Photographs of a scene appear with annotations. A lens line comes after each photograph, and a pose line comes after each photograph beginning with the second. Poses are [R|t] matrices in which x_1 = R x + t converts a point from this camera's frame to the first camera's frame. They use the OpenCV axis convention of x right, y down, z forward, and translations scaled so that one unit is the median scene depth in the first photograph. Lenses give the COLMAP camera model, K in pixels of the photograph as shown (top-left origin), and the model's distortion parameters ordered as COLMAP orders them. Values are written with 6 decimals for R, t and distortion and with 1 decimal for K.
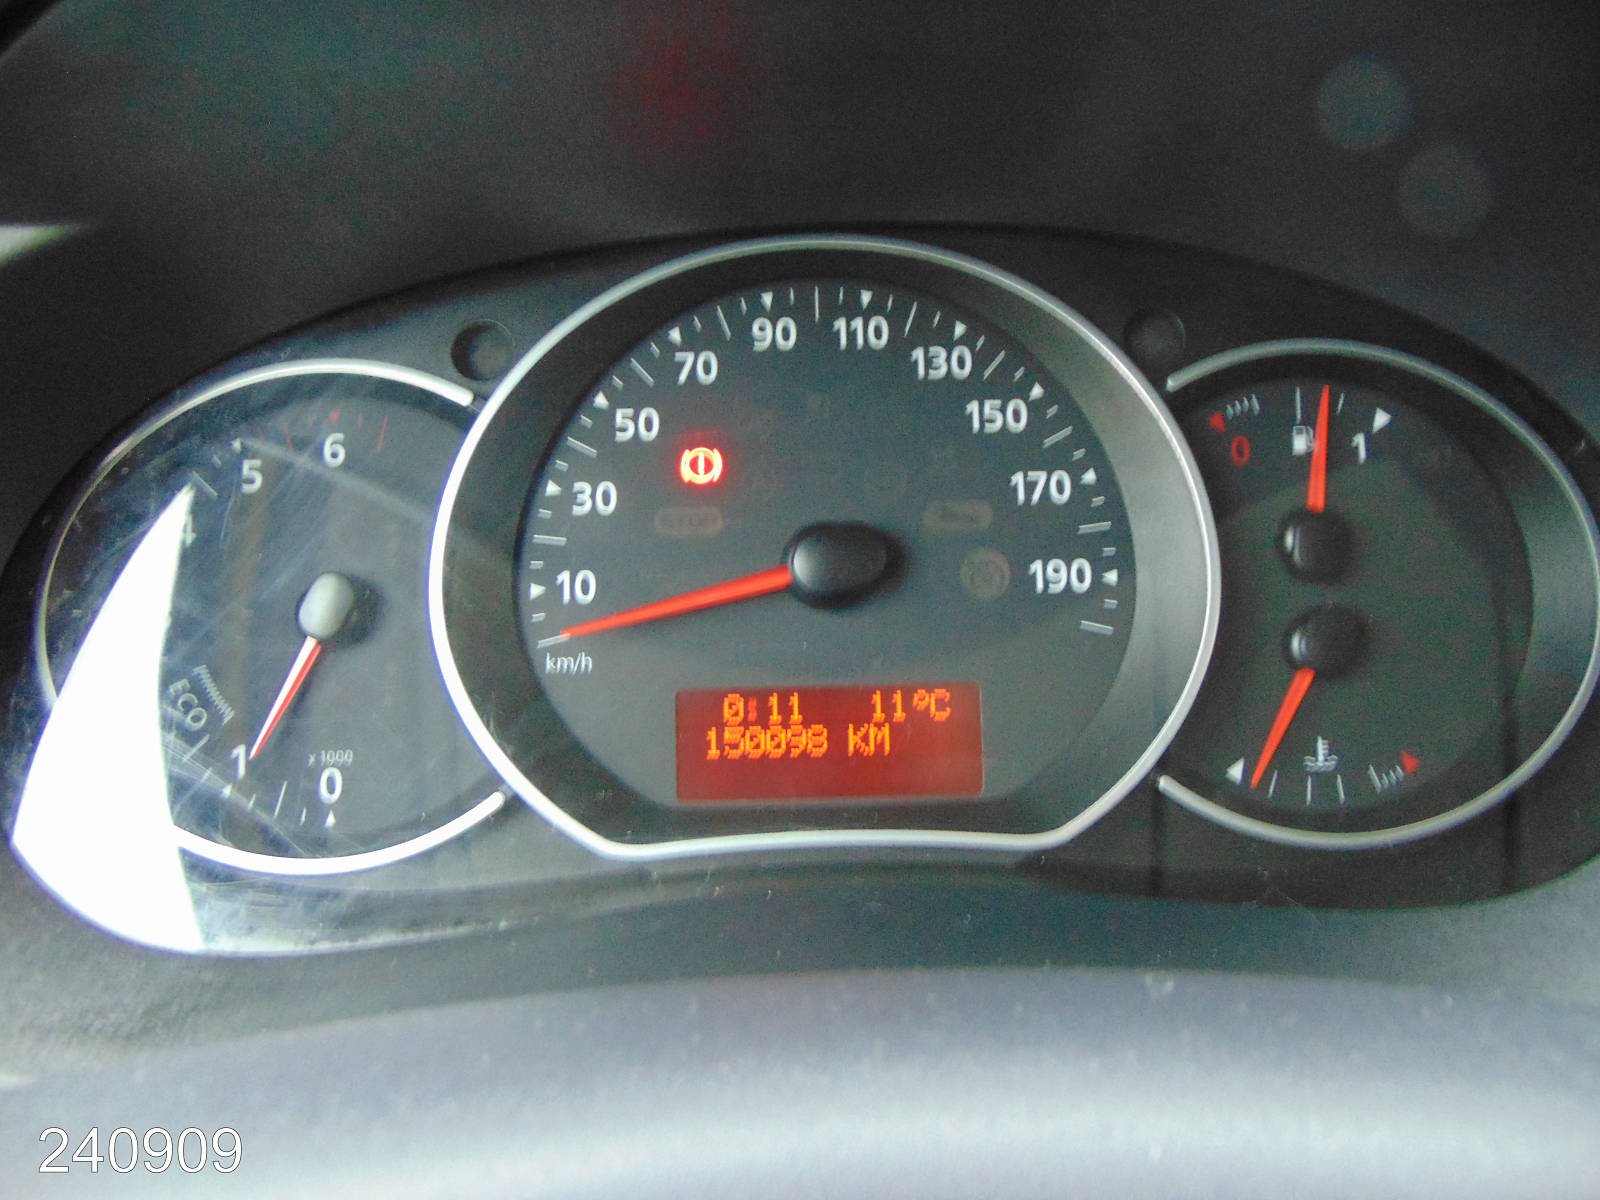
lens RADIAL K [[1229.9, 0, 800.0], [0, 1229.9, 600.0], [0, 0, 1]] dist [-0.023363, 0.056666]
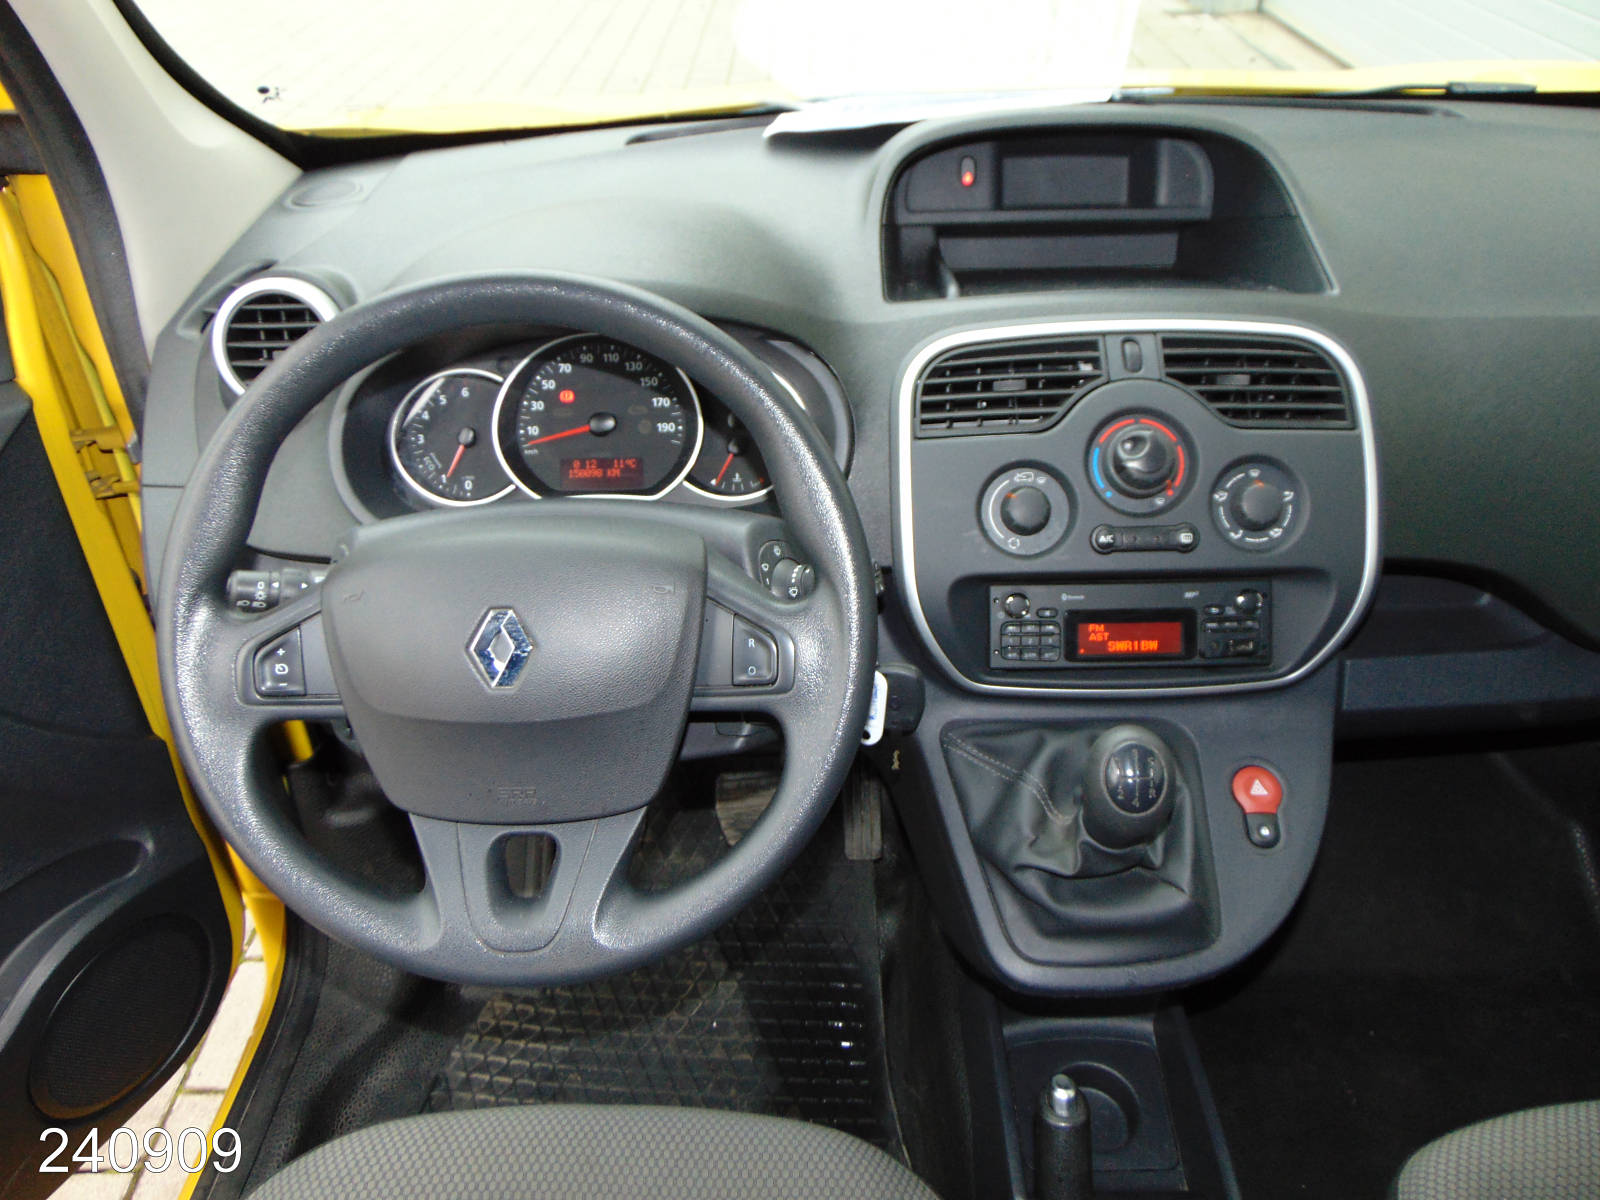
lens RADIAL K [[1229.9, 0, 800.0], [0, 1229.9, 600.0], [0, 0, 1]] dist [-0.023363, 0.056666]
pose [[0.998886, 0.008137, -0.046477, 0.769825], [-0.001172, 0.988993, 0.147959, -0.052654], [0.047169, -0.147740, 0.987901, -2.589428]]
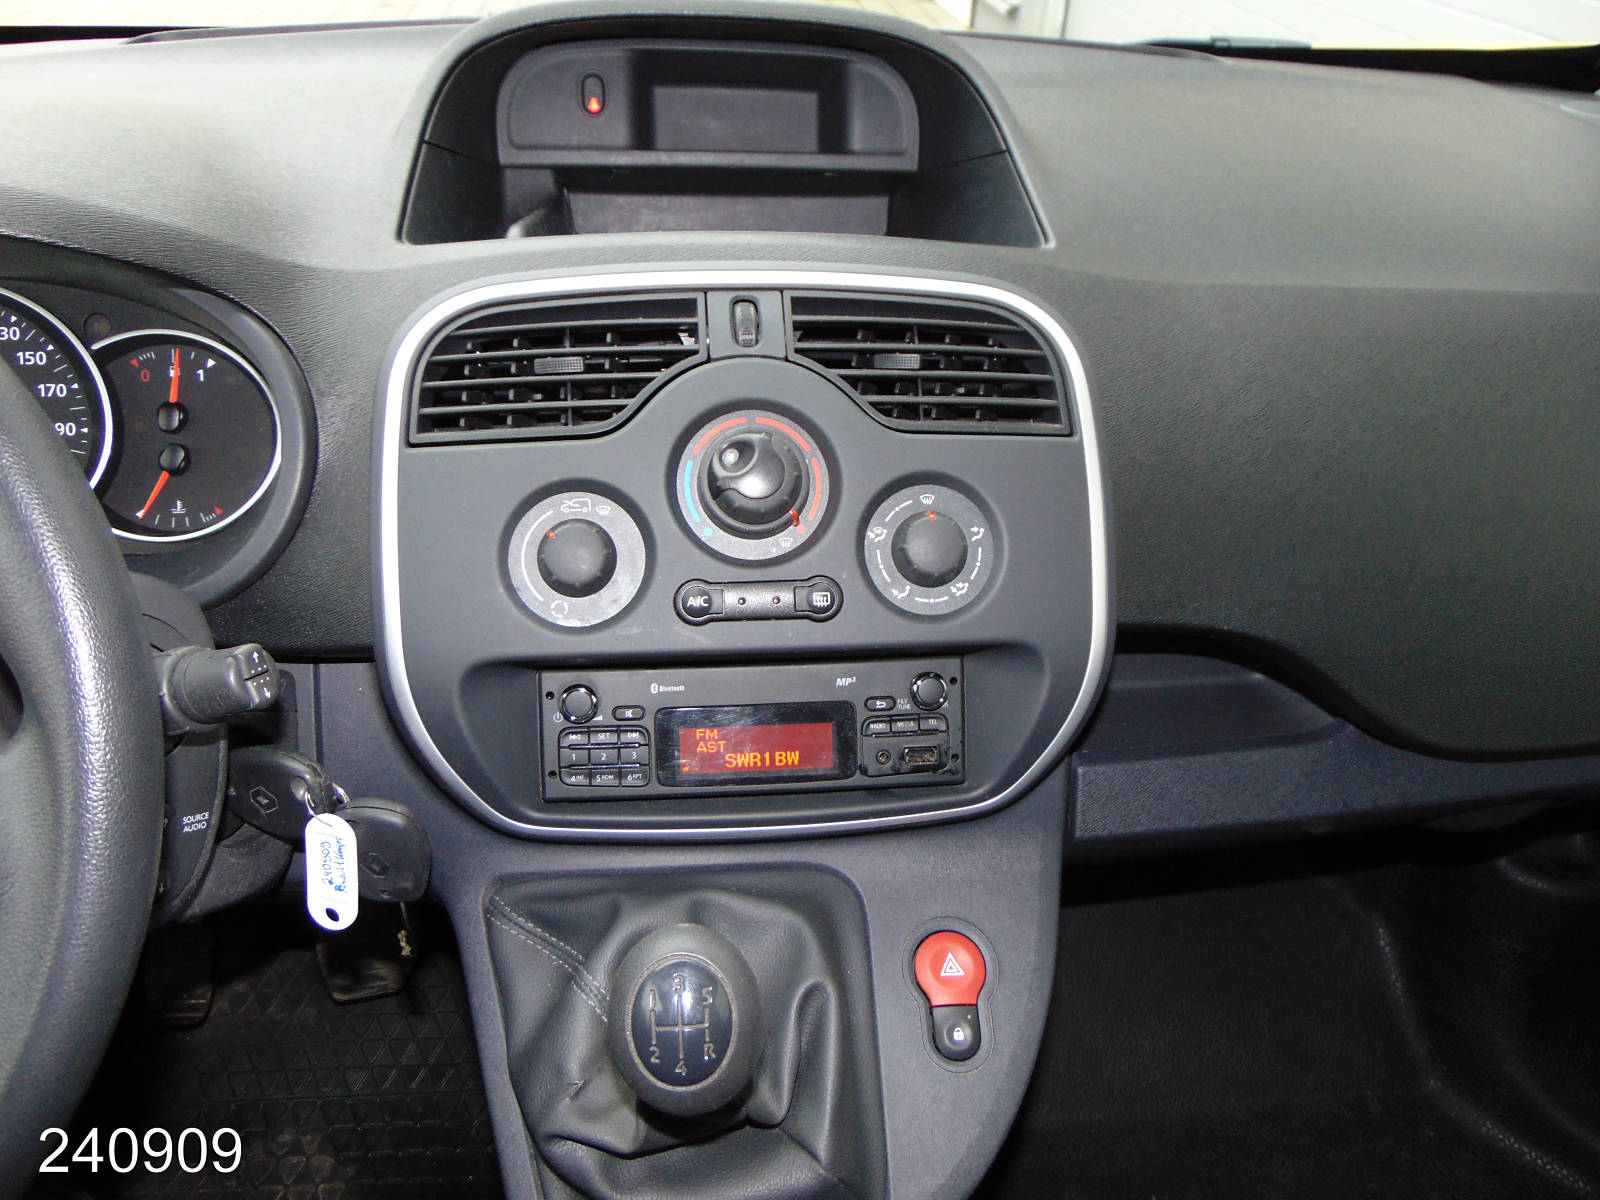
lens RADIAL K [[1229.9, 0, 800.0], [0, 1229.9, 600.0], [0, 0, 1]] dist [-0.023363, 0.056666]
pose [[0.996357, -0.001611, 0.085264, 1.394478], [-0.008326, 0.993208, 0.116053, 0.019071], [-0.084871, -0.116341, 0.989577, -1.441851]]
